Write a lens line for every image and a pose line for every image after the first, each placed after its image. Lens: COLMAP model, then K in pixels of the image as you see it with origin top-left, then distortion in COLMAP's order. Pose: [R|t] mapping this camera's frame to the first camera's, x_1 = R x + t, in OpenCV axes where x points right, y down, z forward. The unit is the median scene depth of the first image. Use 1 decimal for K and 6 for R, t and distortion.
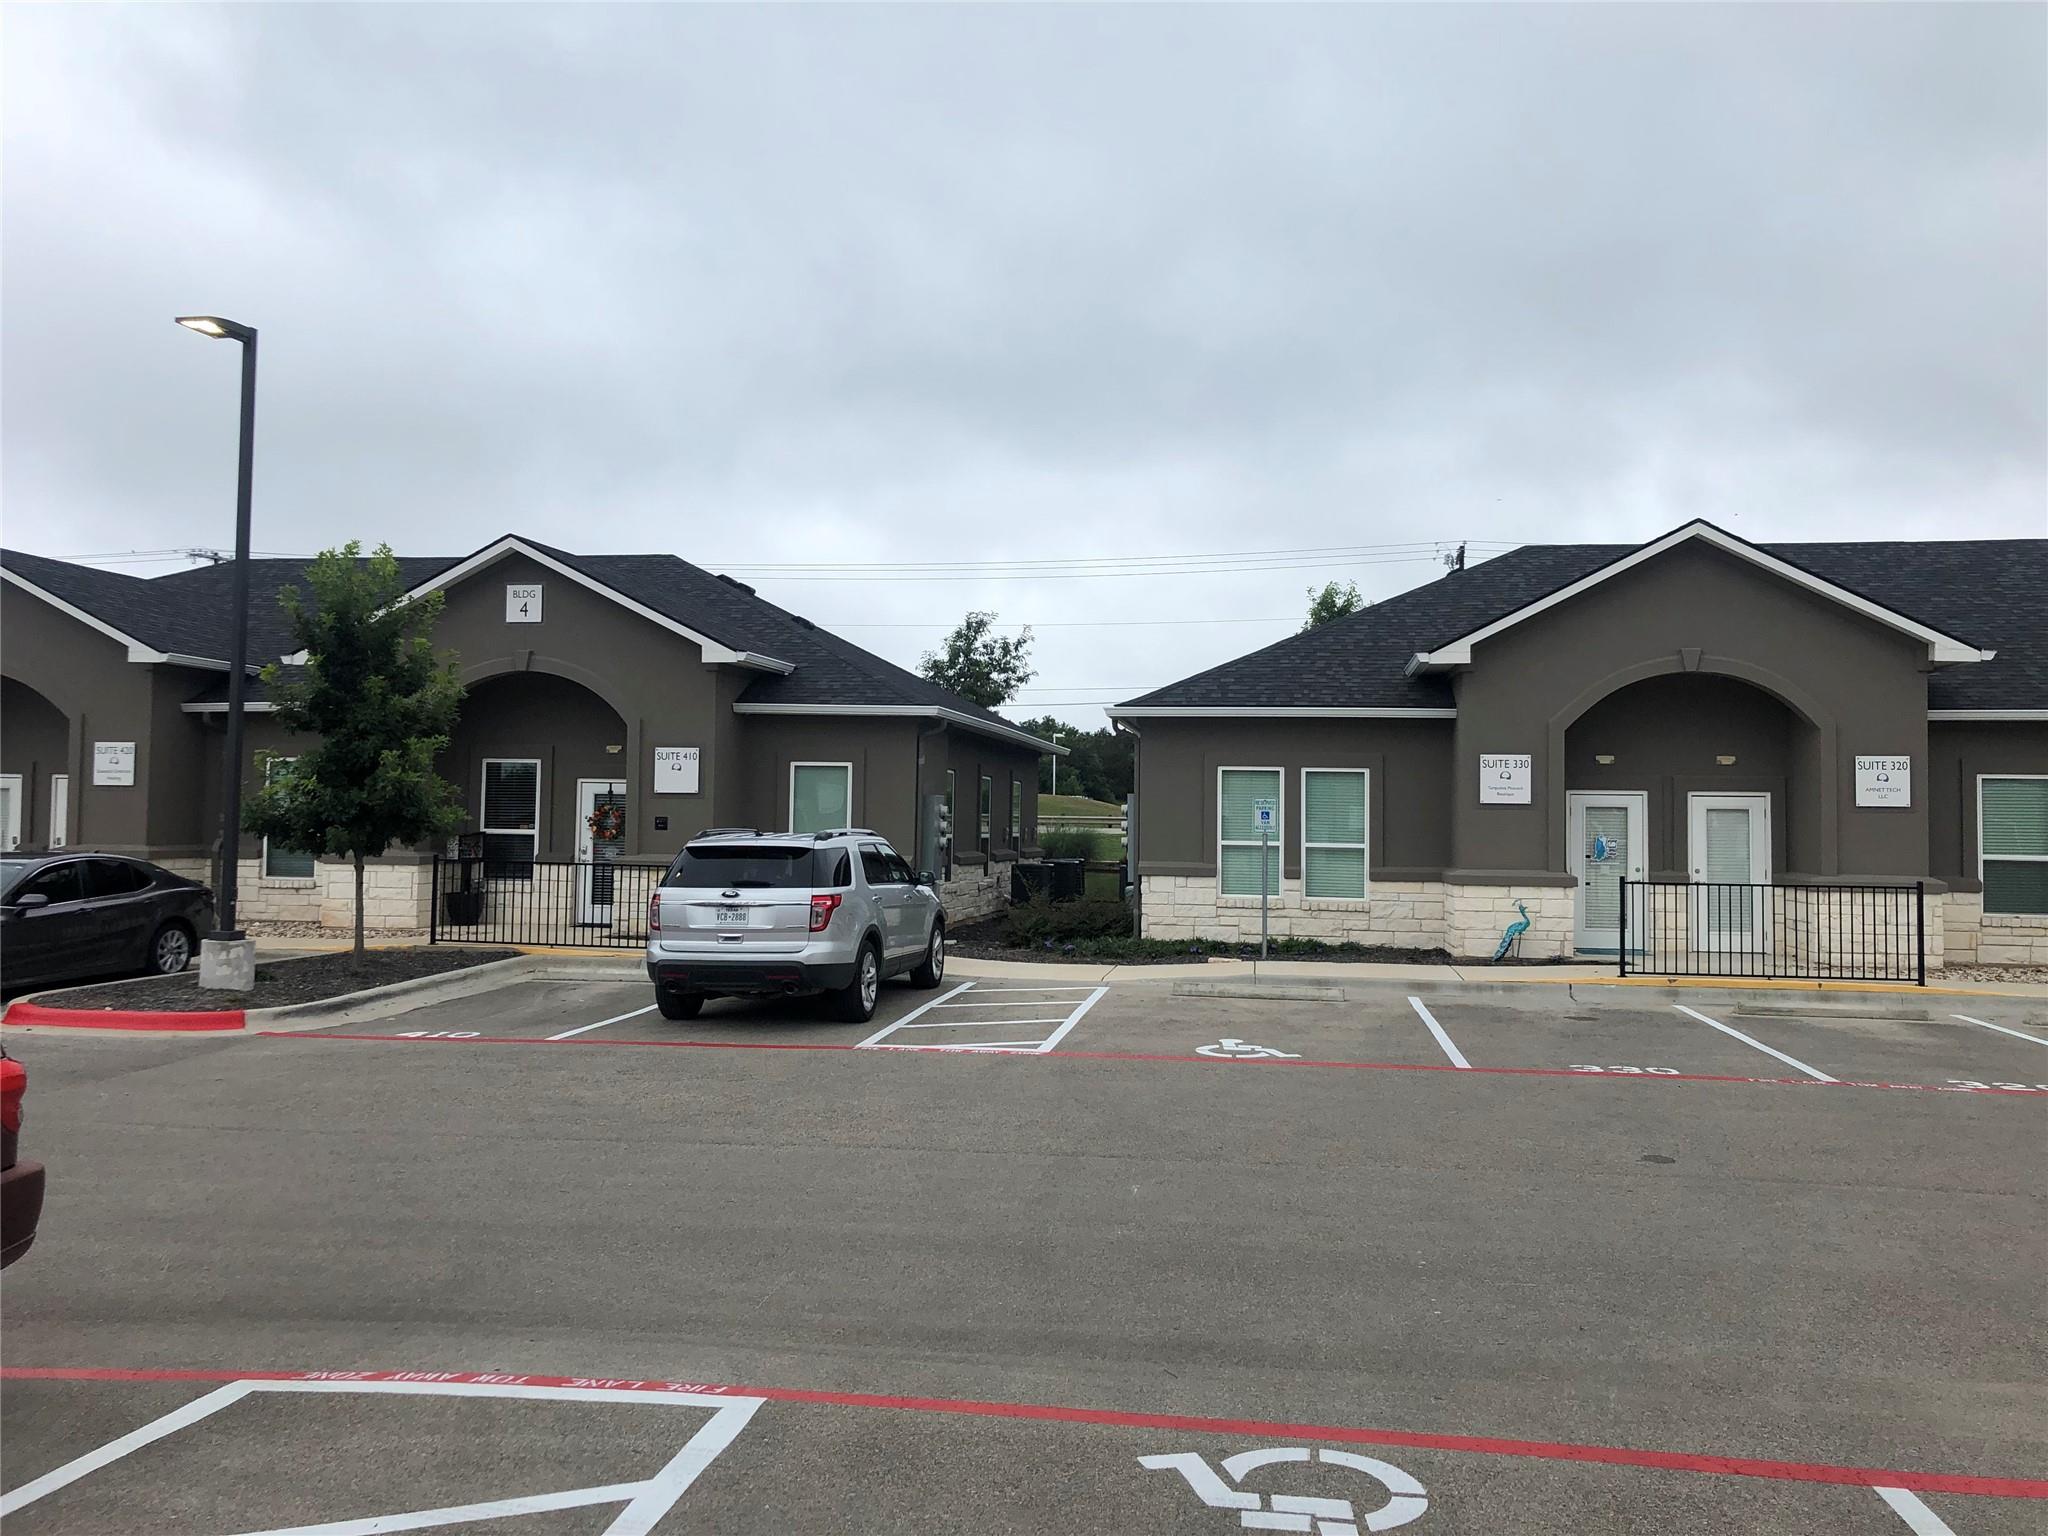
lens RADIAL K [[1626.7, 0, 1038.8], [0, 1626.7, 757.7], [0, 0, 1]] dist [0.027045, -0.044502]
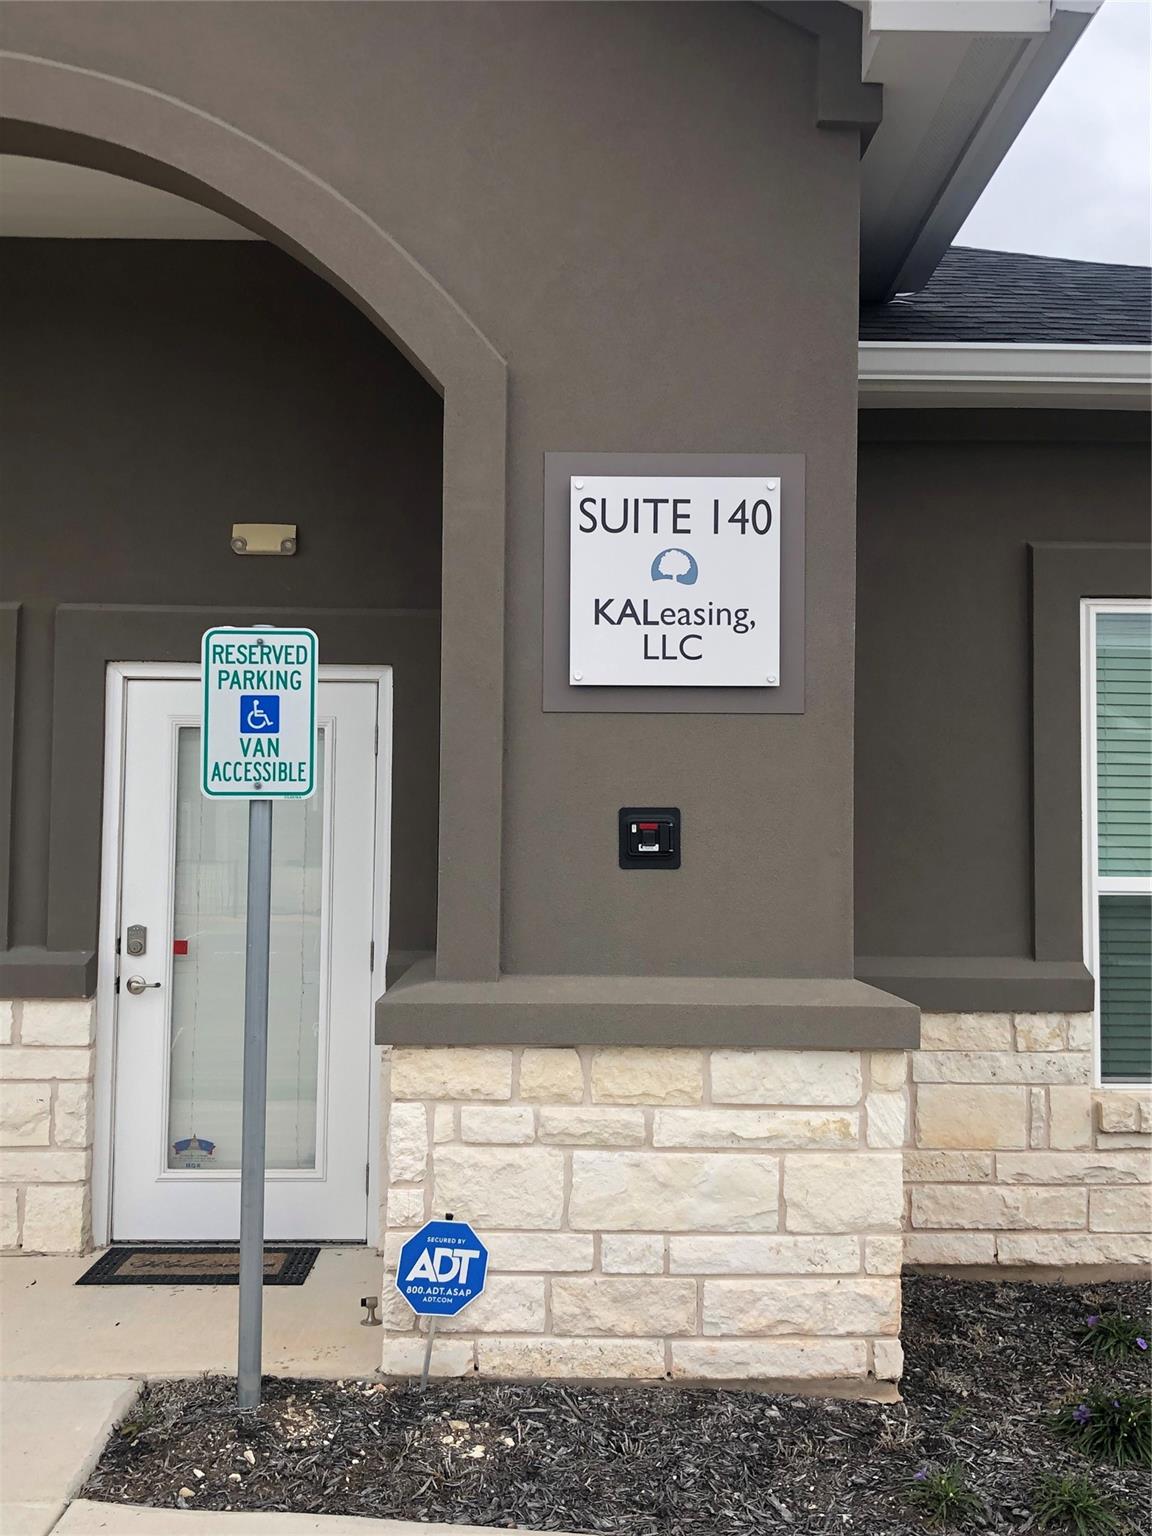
lens RADIAL K [[1556.5, 0, 591.1], [0, 1556.5, 729.9], [0, 0, 1]] dist [0.017659, 0.000000]
pose [[0.988070, 0.002211, 0.153987, 0.440796], [0.000883, 0.999799, -0.020027, 0.038079], [-0.154000, 0.019924, 0.987870, 0.730540]]
